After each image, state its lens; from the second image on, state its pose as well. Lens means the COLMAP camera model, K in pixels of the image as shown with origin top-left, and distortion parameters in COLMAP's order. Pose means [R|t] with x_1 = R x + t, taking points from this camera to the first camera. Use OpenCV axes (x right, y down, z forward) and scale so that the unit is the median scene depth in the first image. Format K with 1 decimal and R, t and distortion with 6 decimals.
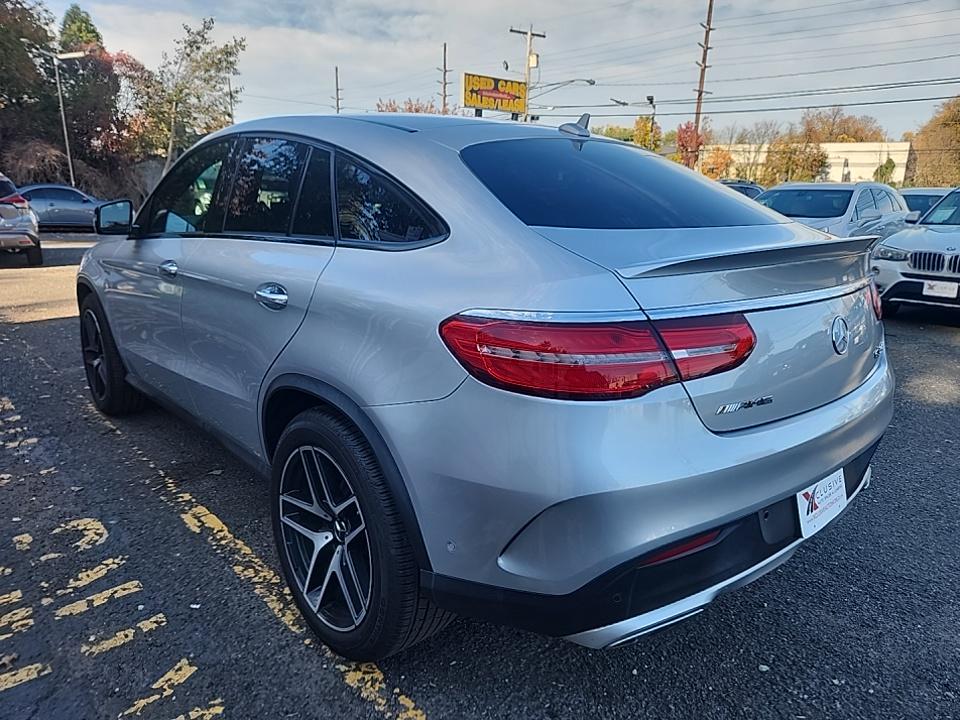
lens RADIAL K [[662.6, 0, 478.3], [0, 662.6, 363.8], [0, 0, 1]] dist [0.017458, -0.017248]
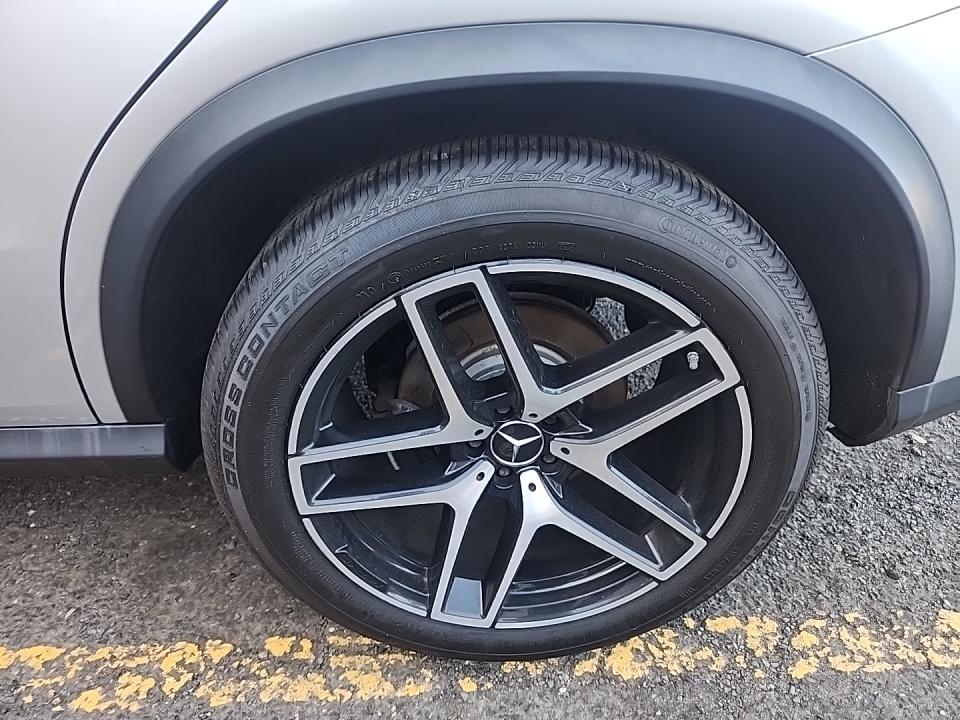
lens RADIAL K [[662.6, 0, 481.1], [0, 662.6, 361.8], [0, 0, 1]] dist [0.017458, -0.017248]
pose [[0.625143, -0.427089, 0.653293, -0.466742], [0.195222, 0.895962, 0.398924, 0.029344], [-0.755702, -0.121847, 0.643481, 0.731352]]
